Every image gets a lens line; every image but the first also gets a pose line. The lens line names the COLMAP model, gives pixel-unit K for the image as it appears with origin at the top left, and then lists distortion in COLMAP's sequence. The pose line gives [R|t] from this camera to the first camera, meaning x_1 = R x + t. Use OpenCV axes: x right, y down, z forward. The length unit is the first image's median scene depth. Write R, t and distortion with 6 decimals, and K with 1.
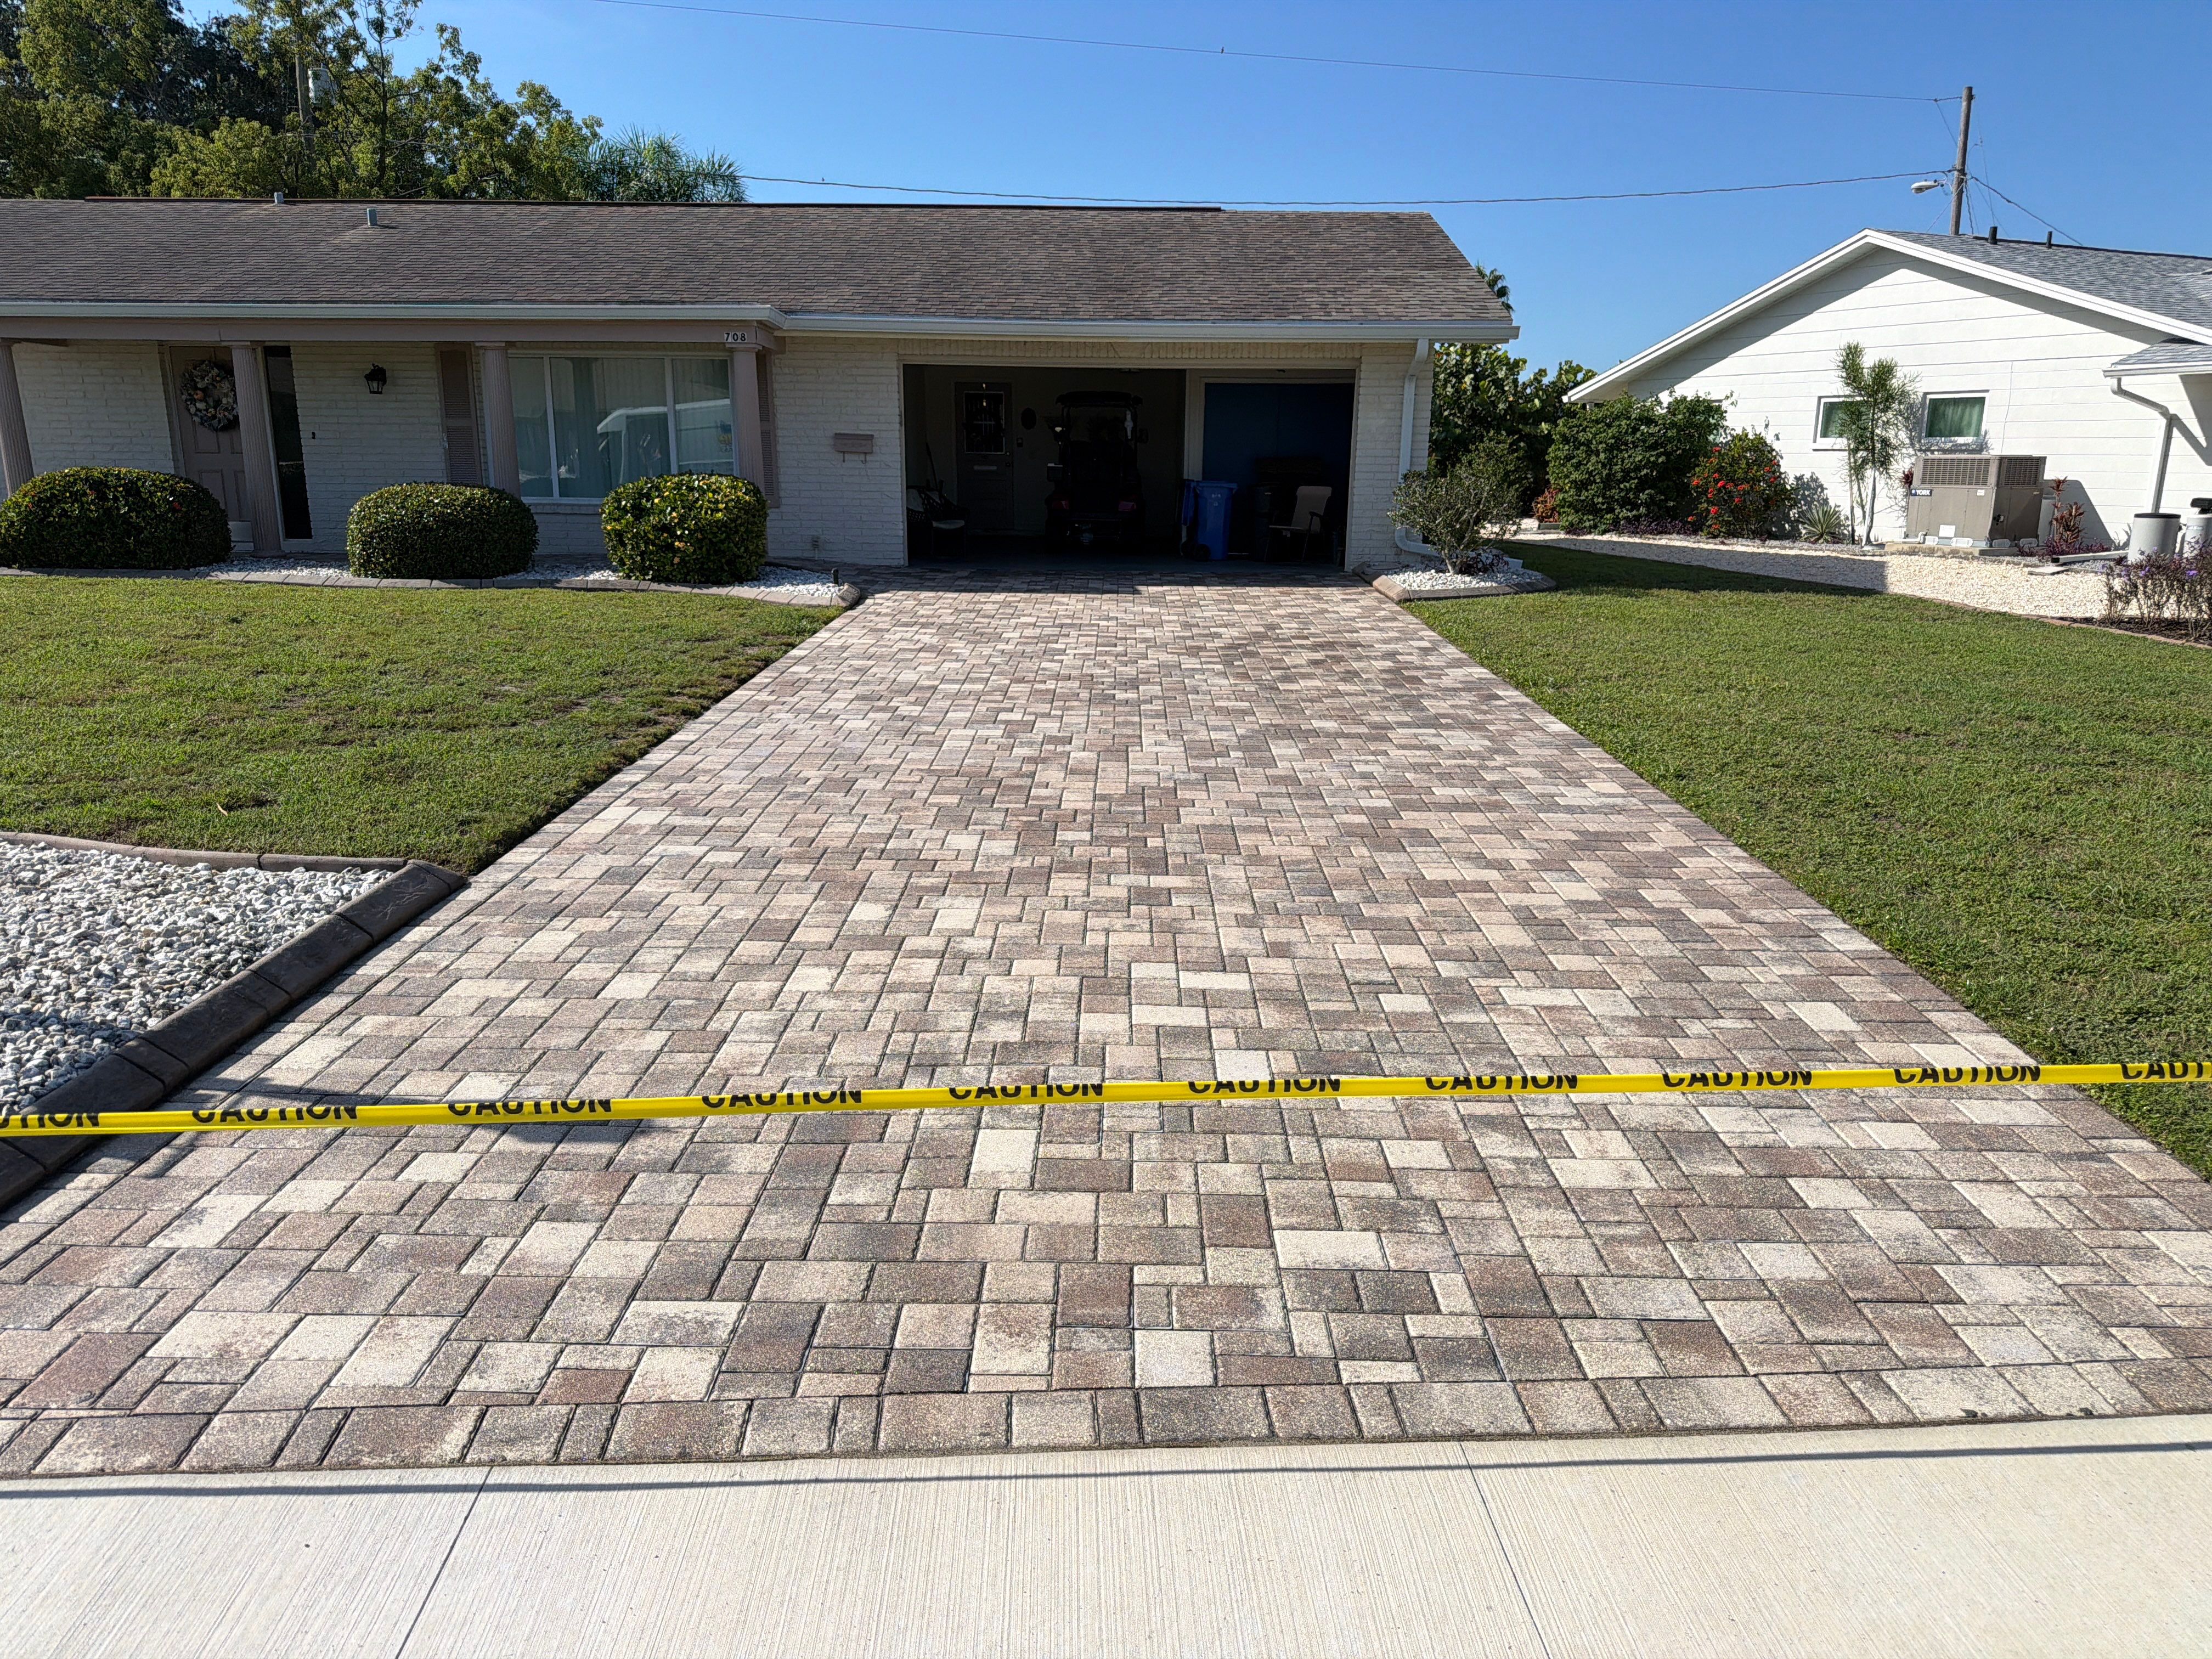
lens RADIAL K [[1556.4, 0, 1107.6], [0, 1556.4, 832.8], [0, 0, 1]] dist [0.180283, -0.368793]
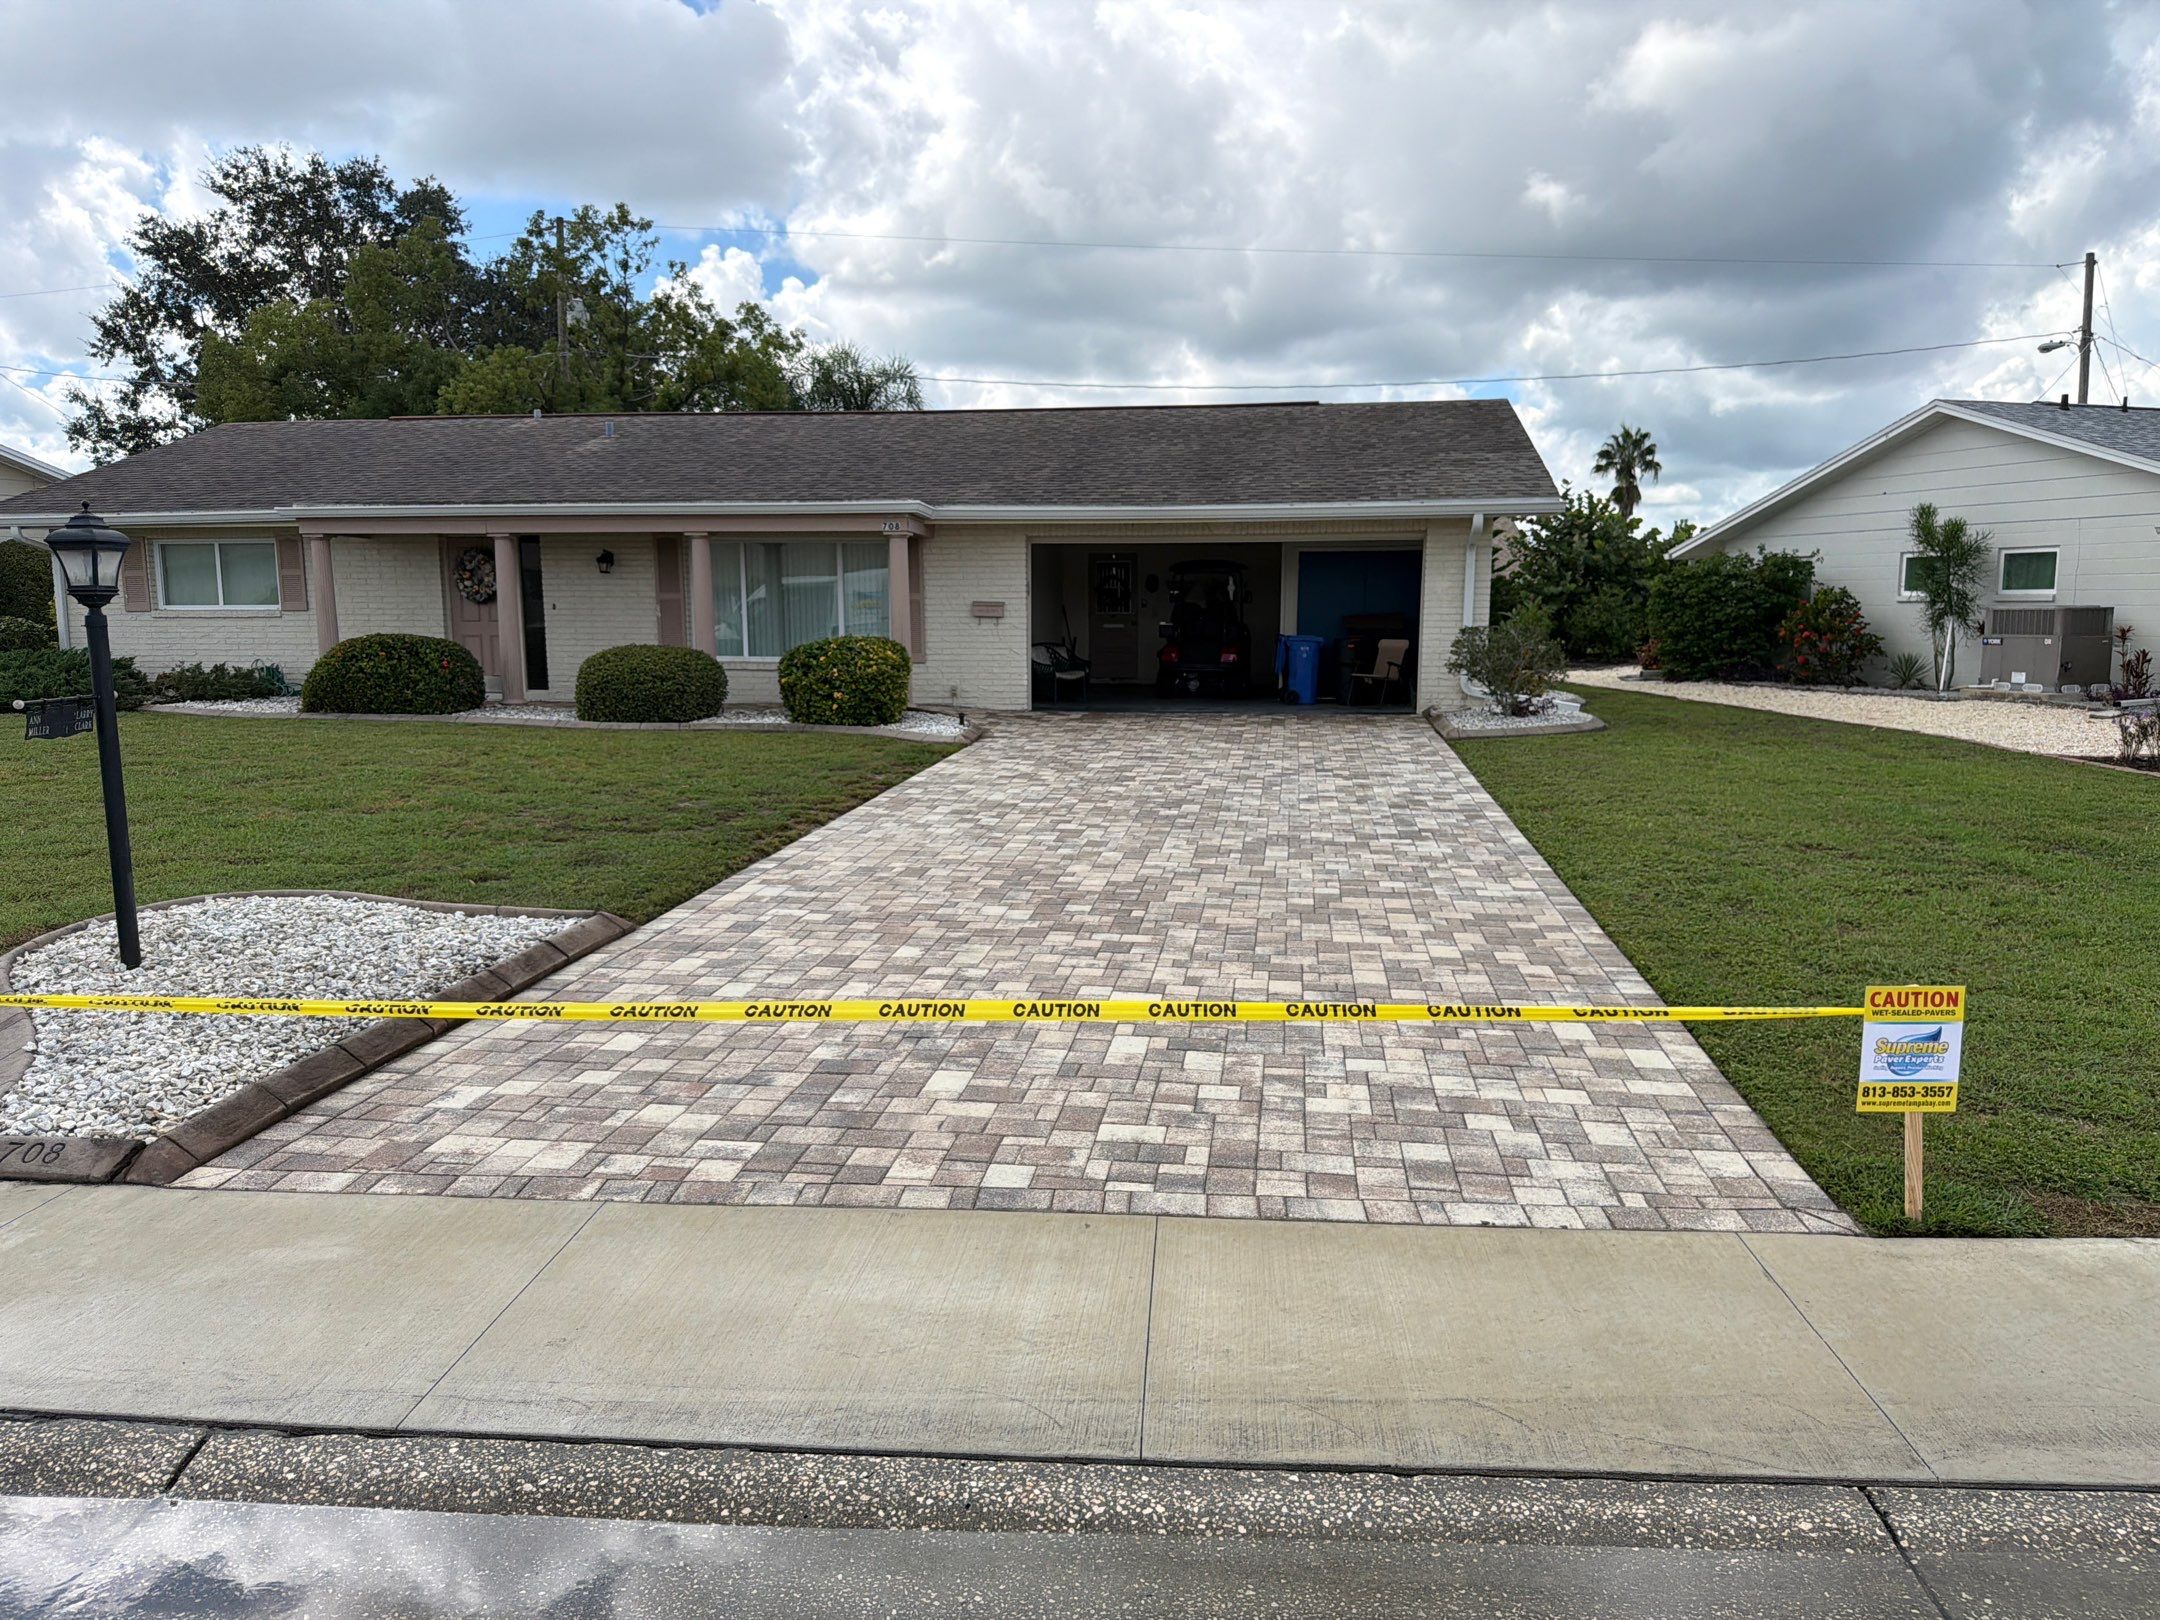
lens RADIAL K [[1525.9, 0, 1069.9], [0, 1525.9, 807.2], [0, 0, 1]] dist [0.160730, -0.311012]
pose [[0.990776, 0.006840, -0.135337, 0.157014], [-0.021199, 0.994252, -0.104946, 0.056942], [0.133842, 0.106847, 0.985226, -0.302821]]
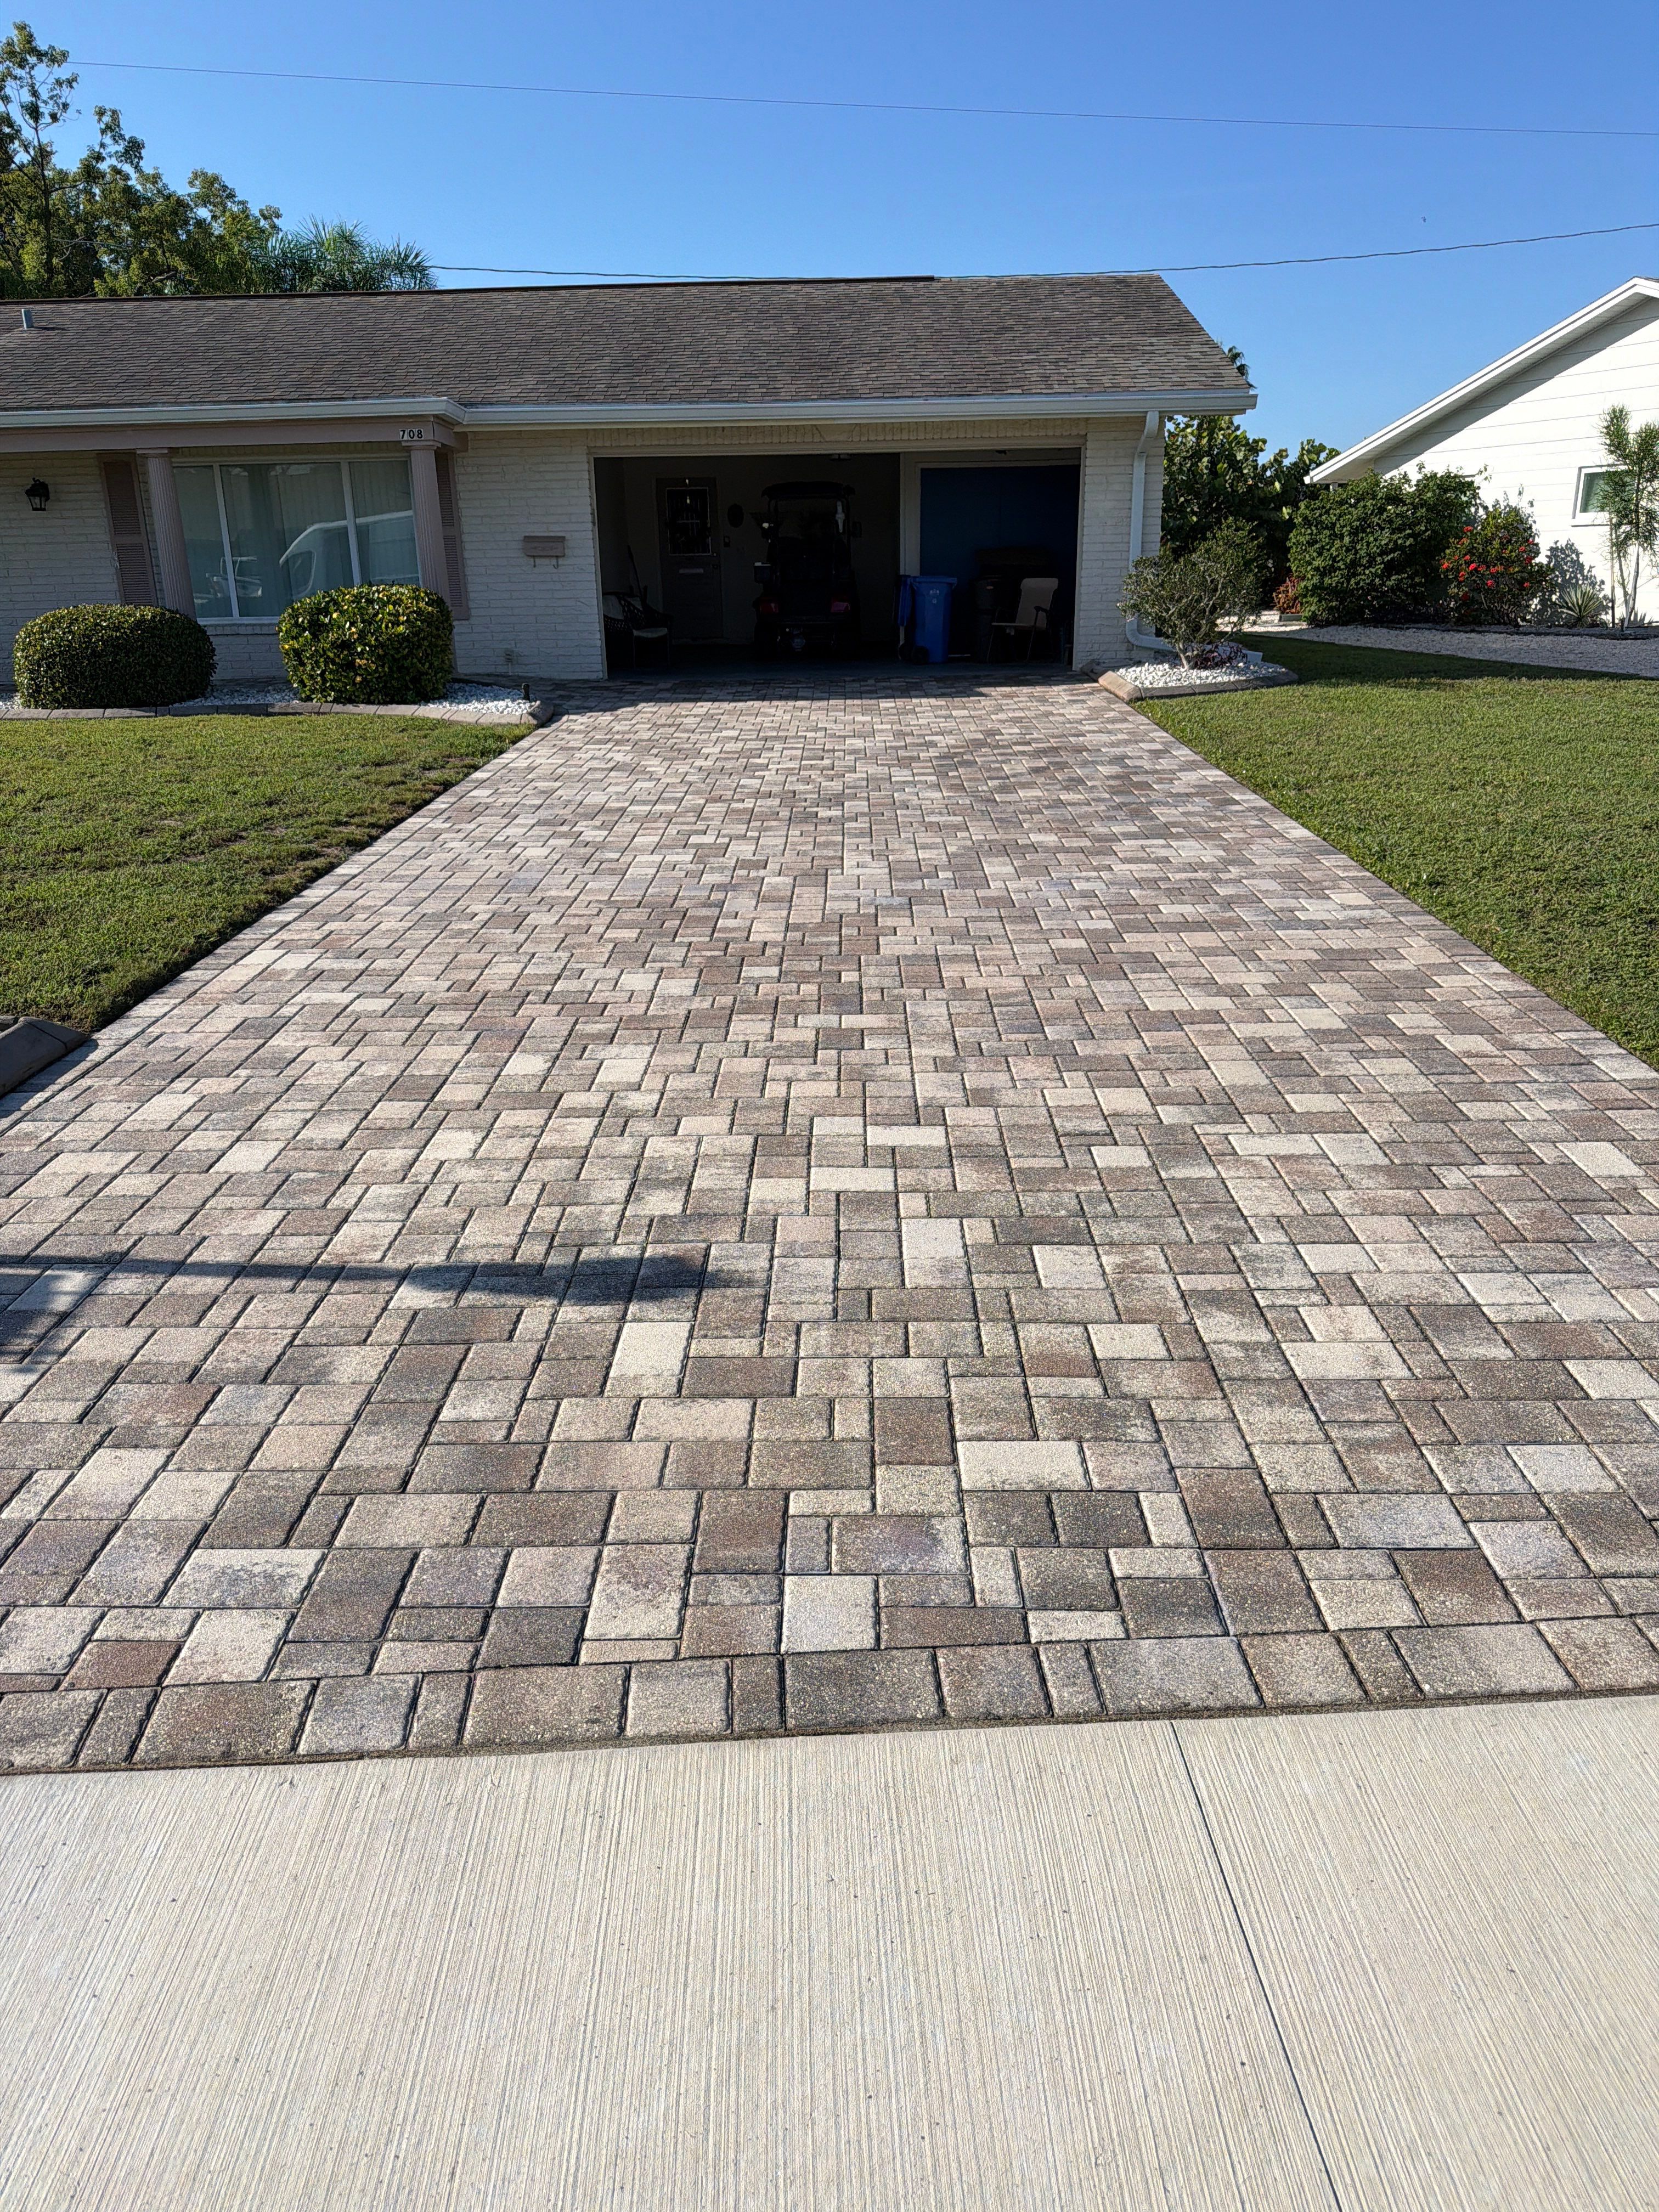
lens RADIAL K [[1562.6, 0, 813.3], [0, 1562.6, 1094.6], [0, 0, 1]] dist [0.160730, -0.311012]
pose [[0.999485, -0.024576, -0.020613, 0.028092], [0.026310, 0.995723, 0.088564, -0.007020], [0.018349, -0.089060, 0.995857, 0.093618]]
